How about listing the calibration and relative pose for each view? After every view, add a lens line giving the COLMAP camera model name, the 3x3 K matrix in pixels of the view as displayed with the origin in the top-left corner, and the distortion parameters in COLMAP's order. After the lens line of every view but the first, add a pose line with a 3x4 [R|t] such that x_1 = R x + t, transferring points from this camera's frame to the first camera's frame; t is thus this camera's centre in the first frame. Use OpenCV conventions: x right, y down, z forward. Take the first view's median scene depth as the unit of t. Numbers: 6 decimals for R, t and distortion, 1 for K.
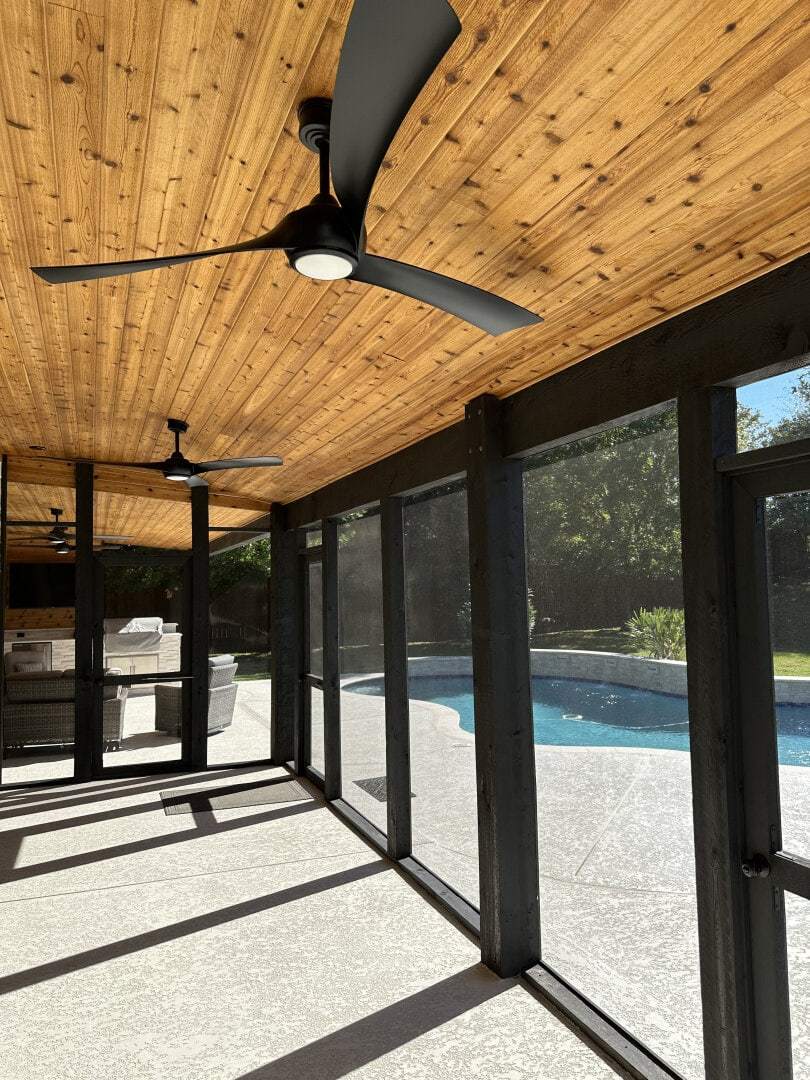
lens RADIAL K [[801.0, 0, 401.7], [0, 801.0, 541.5], [0, 0, 1]] dist [0.054091, -0.072934]
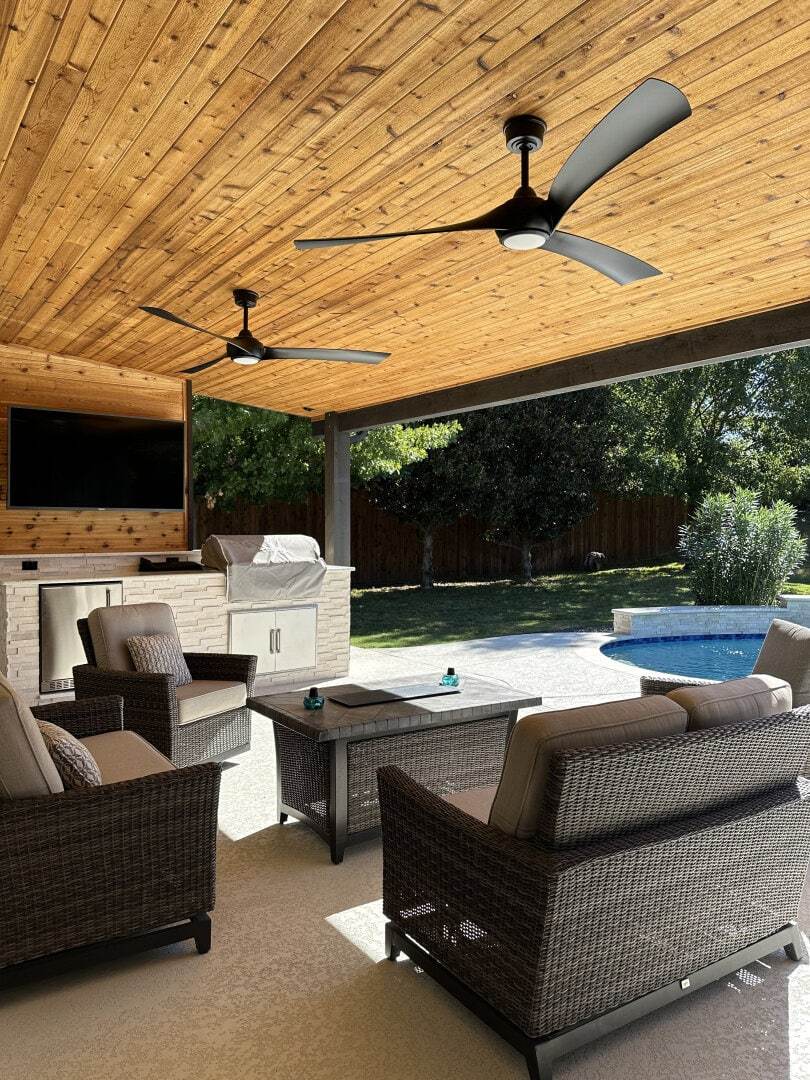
lens RADIAL K [[801.0, 0, 415.6], [0, 801.0, 536.3], [0, 0, 1]] dist [0.054091, -0.072934]
pose [[0.971160, 0.018639, 0.237700, -0.365966], [-0.034945, 0.997301, 0.064569, 0.060805], [-0.235855, -0.071013, 0.969190, 0.492005]]
